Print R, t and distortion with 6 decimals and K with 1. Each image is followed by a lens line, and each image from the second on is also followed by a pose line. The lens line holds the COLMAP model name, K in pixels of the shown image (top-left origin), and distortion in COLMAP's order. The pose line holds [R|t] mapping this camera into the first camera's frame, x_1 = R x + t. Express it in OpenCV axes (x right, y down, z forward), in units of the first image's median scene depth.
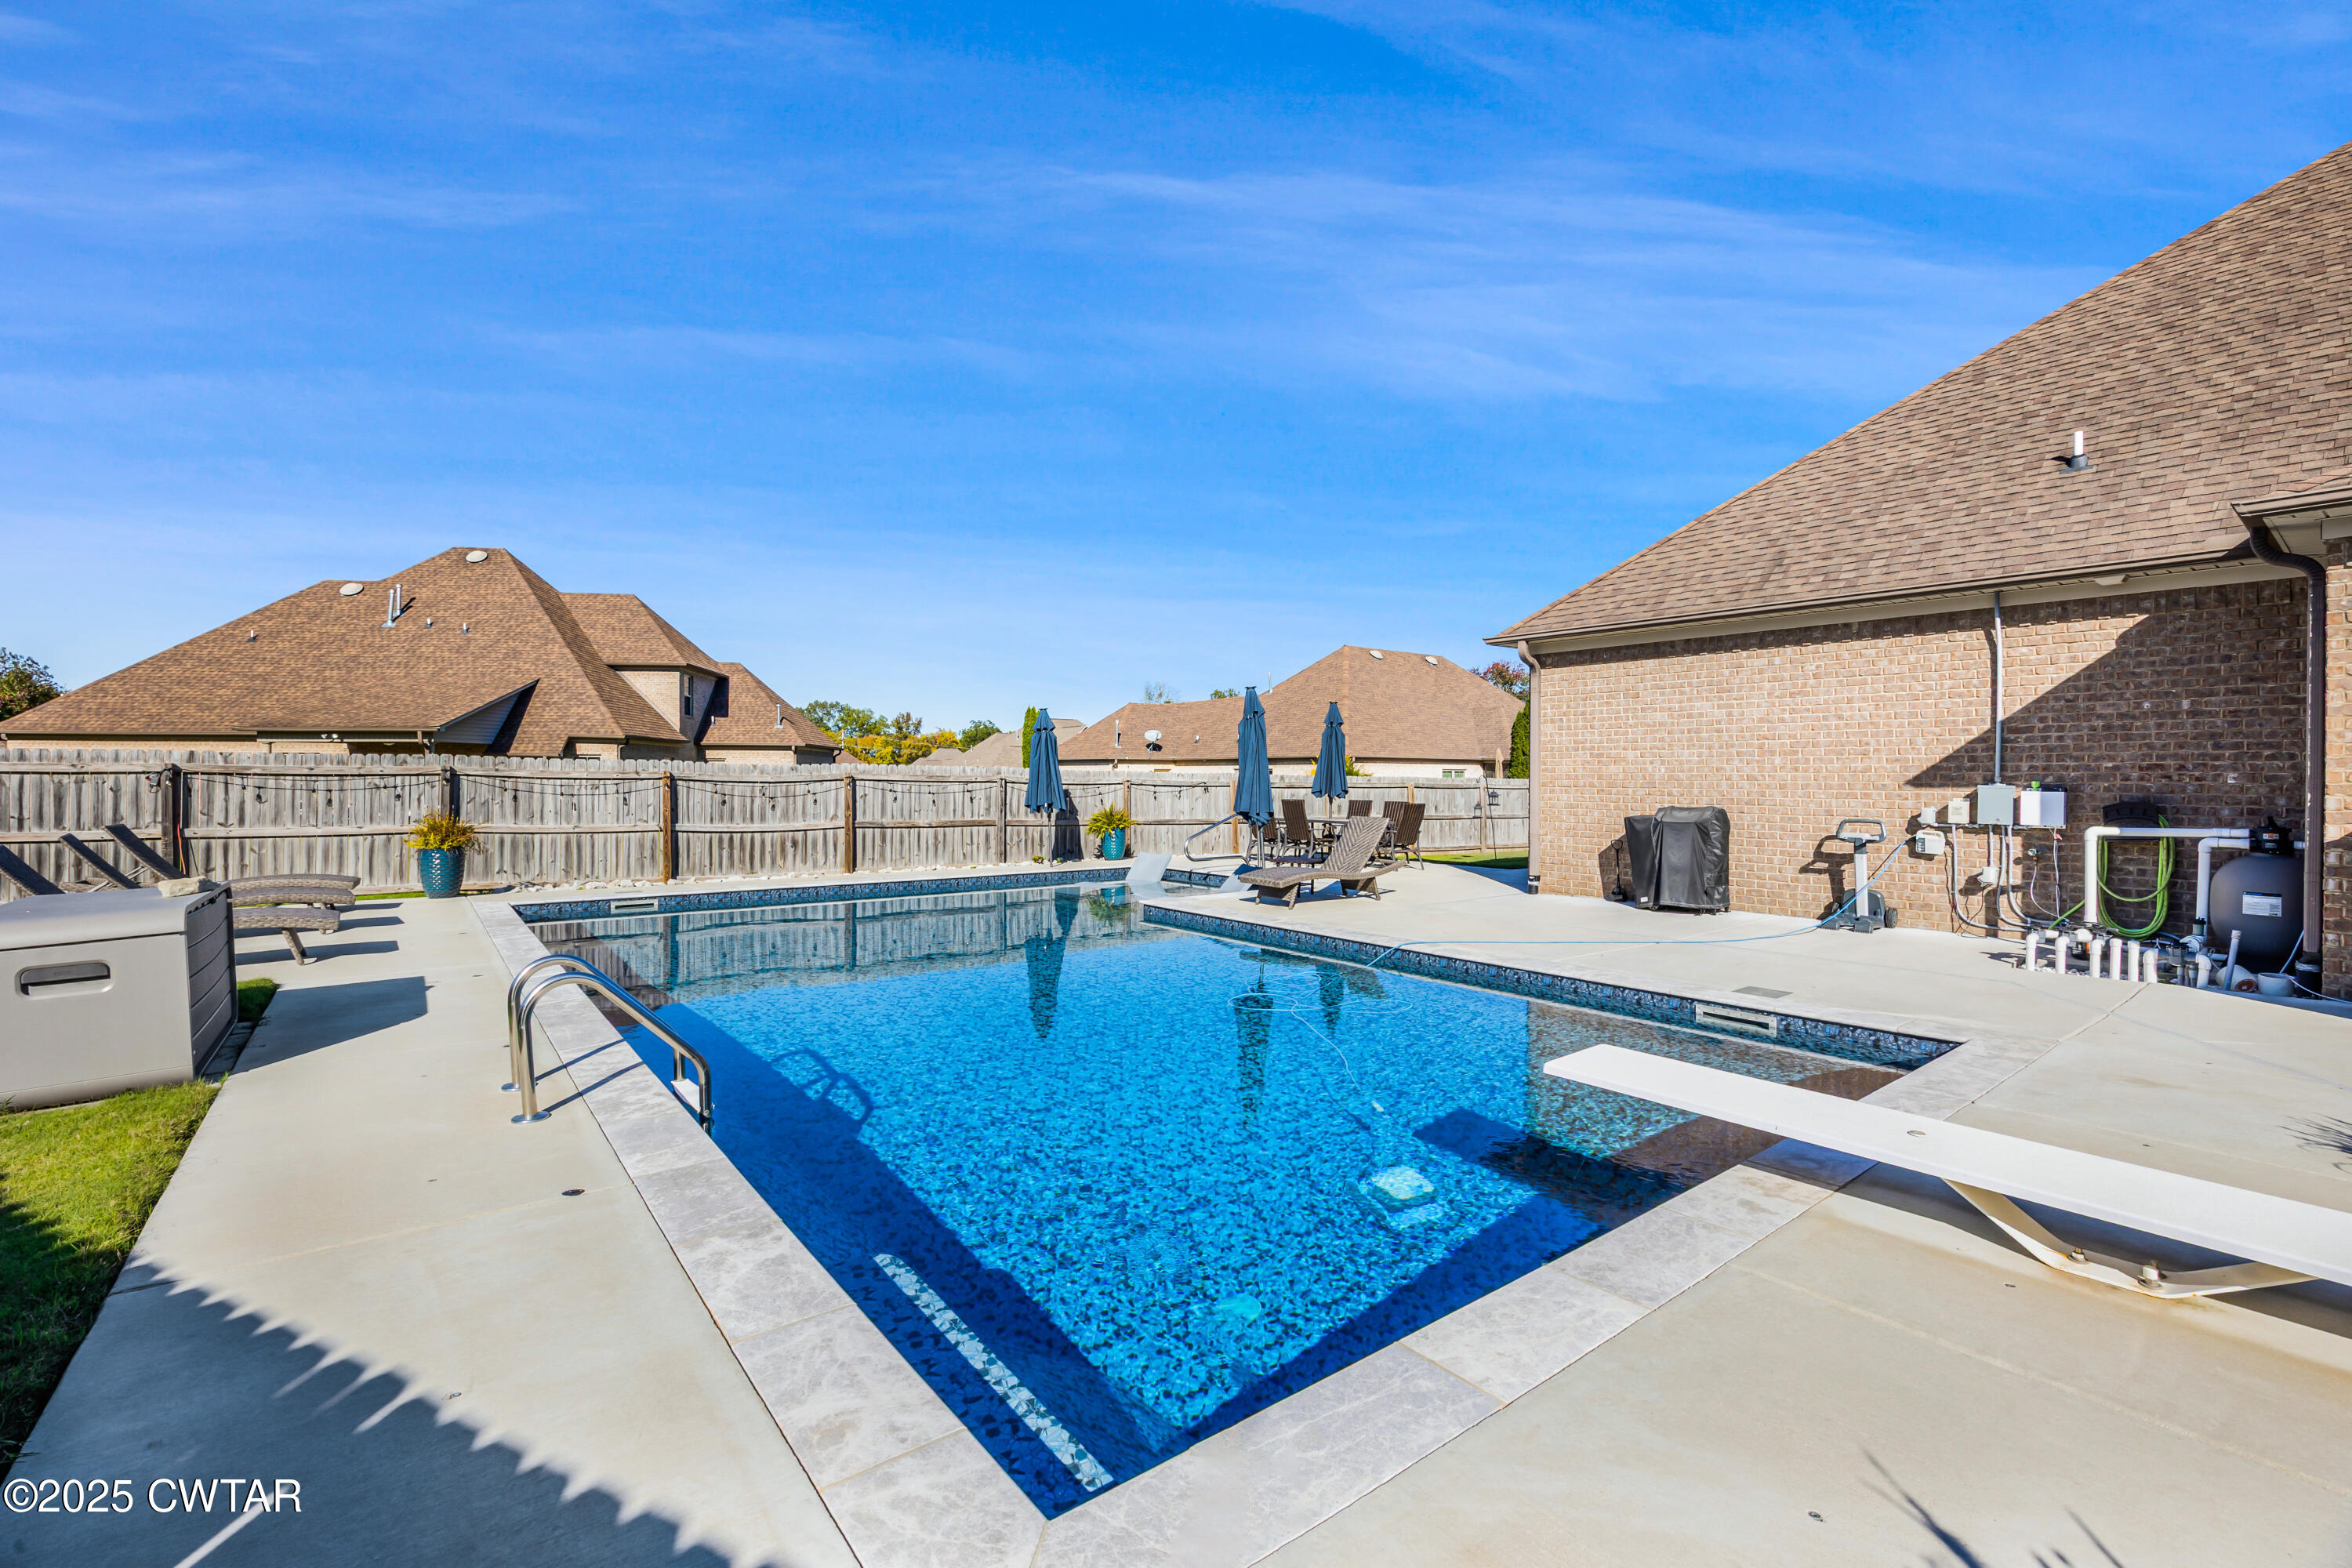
lens RADIAL K [[1057.0, 0, 1176.0], [0, 1057.0, 784.0], [0, 0, 1]] dist [-0.000360, -0.000046]
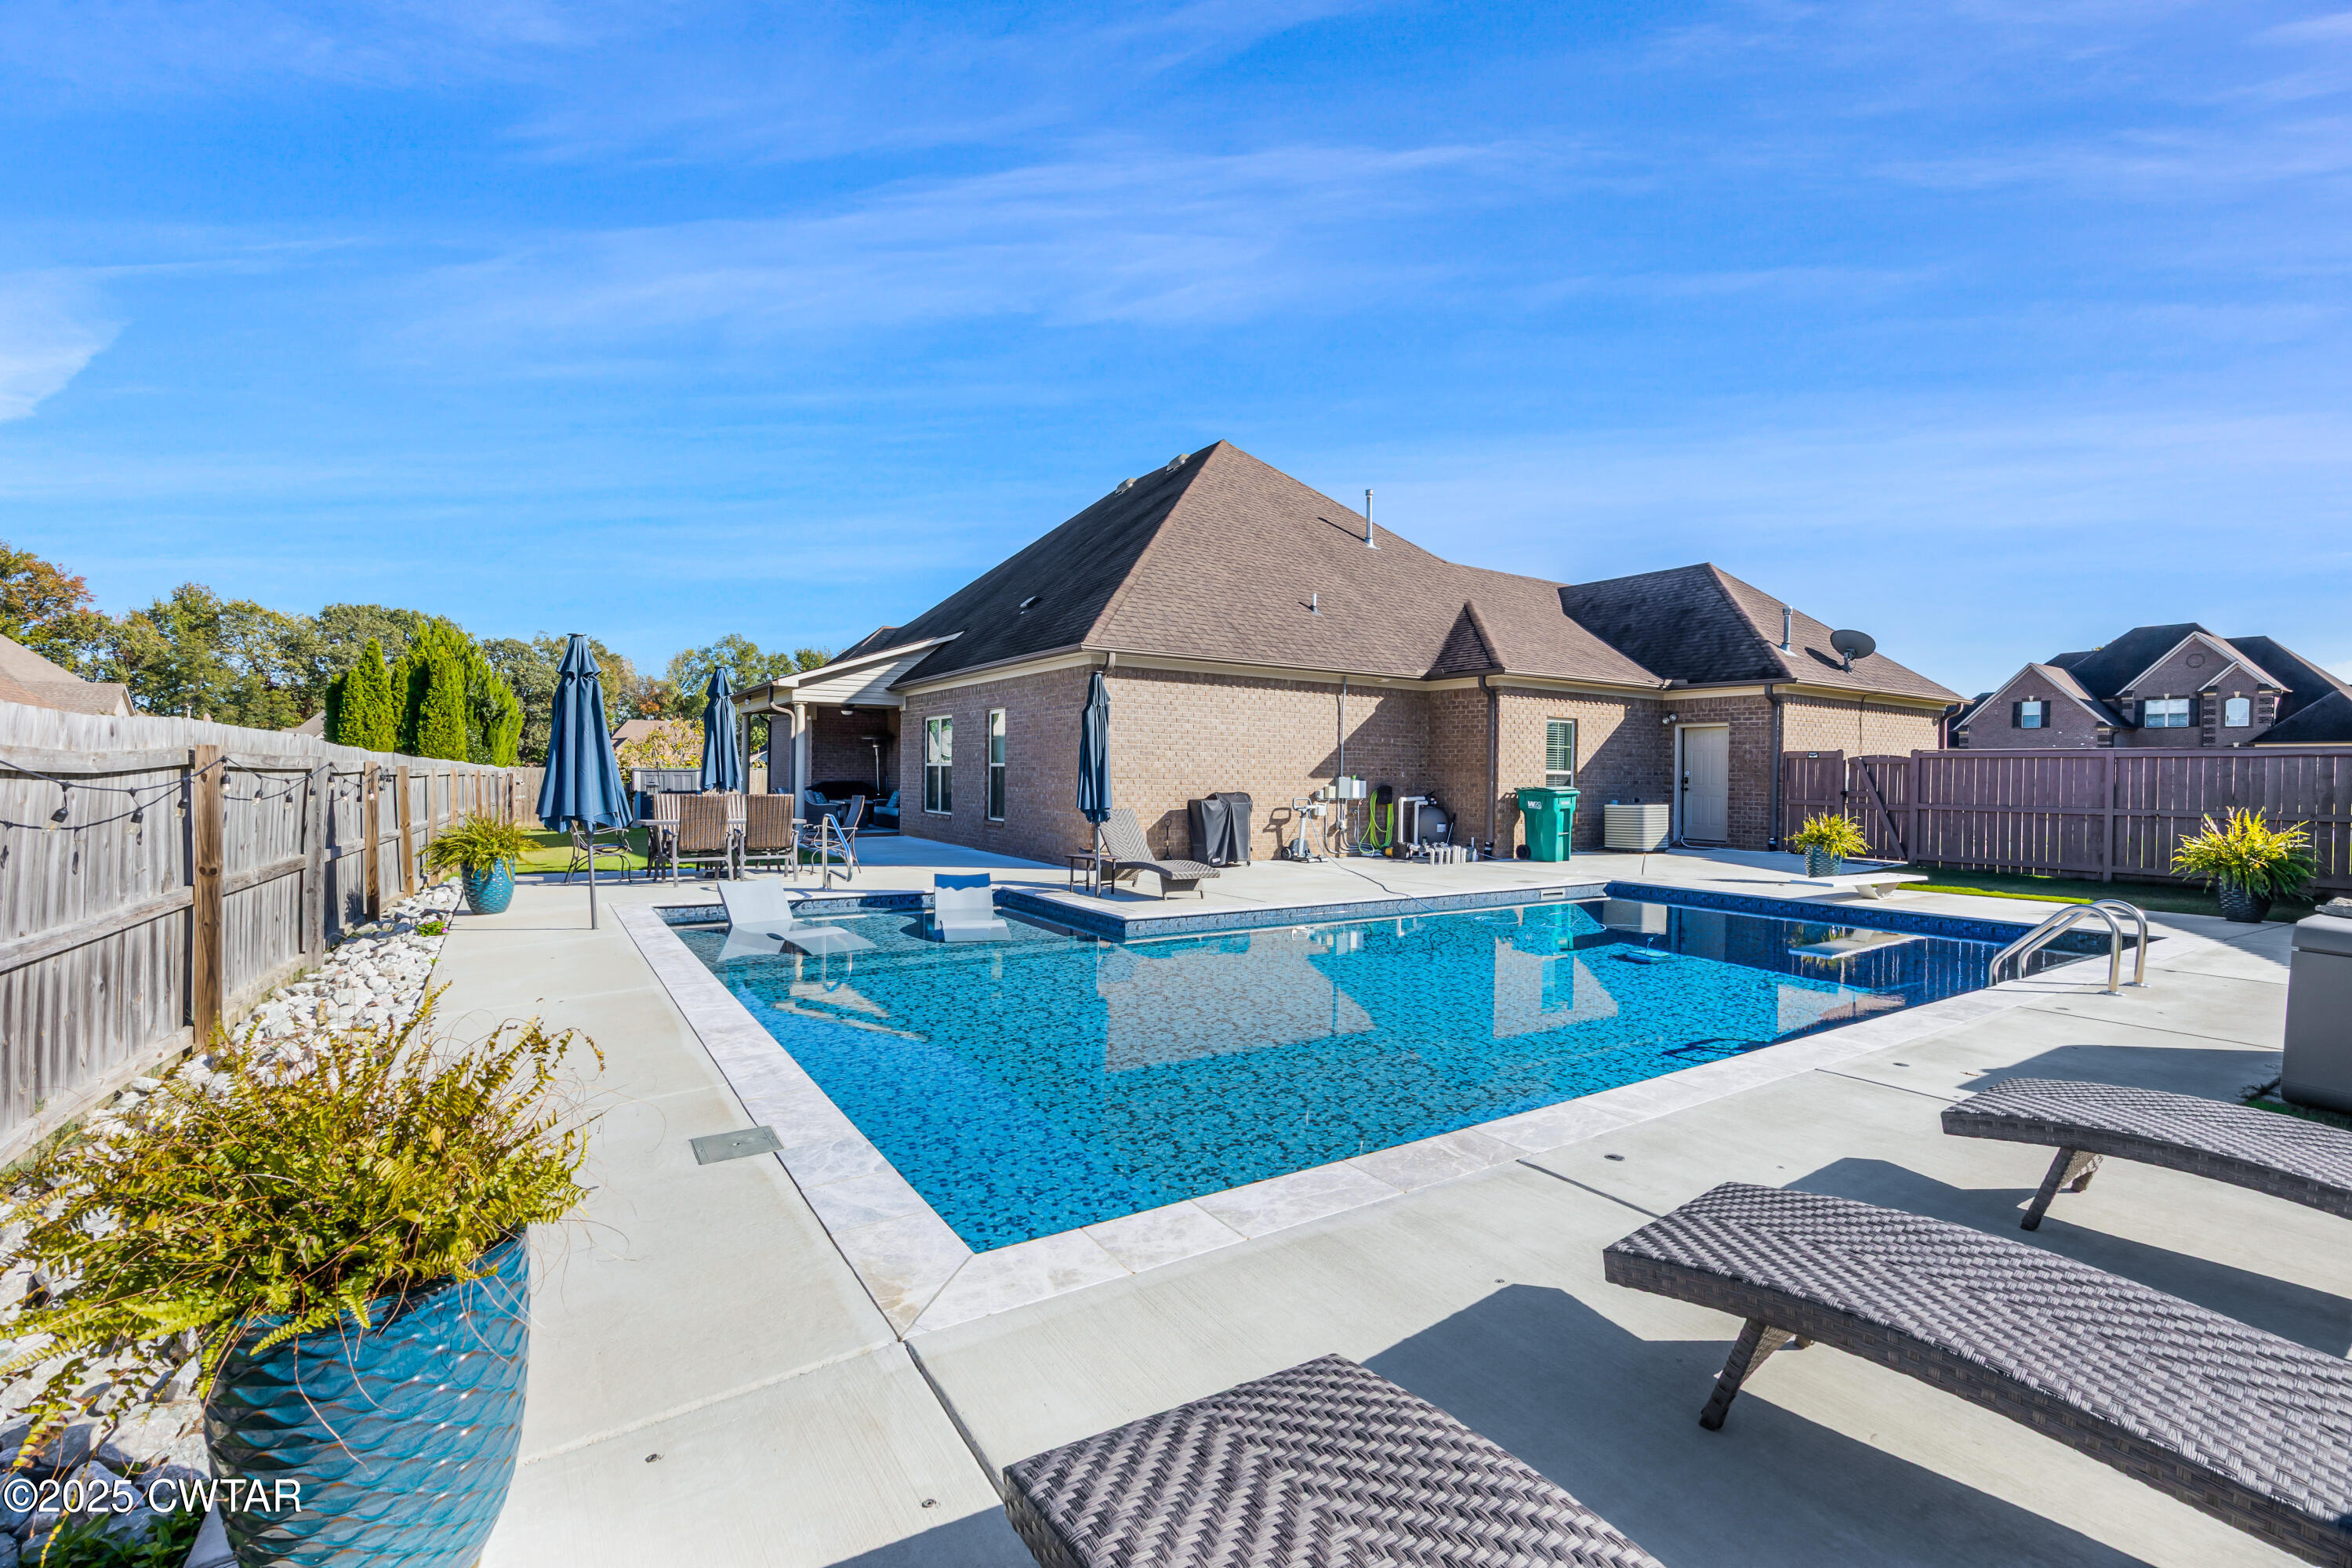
lens RADIAL K [[1057.0, 0, 1176.0], [0, 1057.0, 784.0], [0, 0, 1]] dist [-0.000360, -0.000046]
pose [[0.122893, -0.004088, 0.992411, -1.100064], [-0.002057, 0.999988, 0.004374, 0.005163], [-0.992418, -0.002579, 0.122883, 1.025293]]
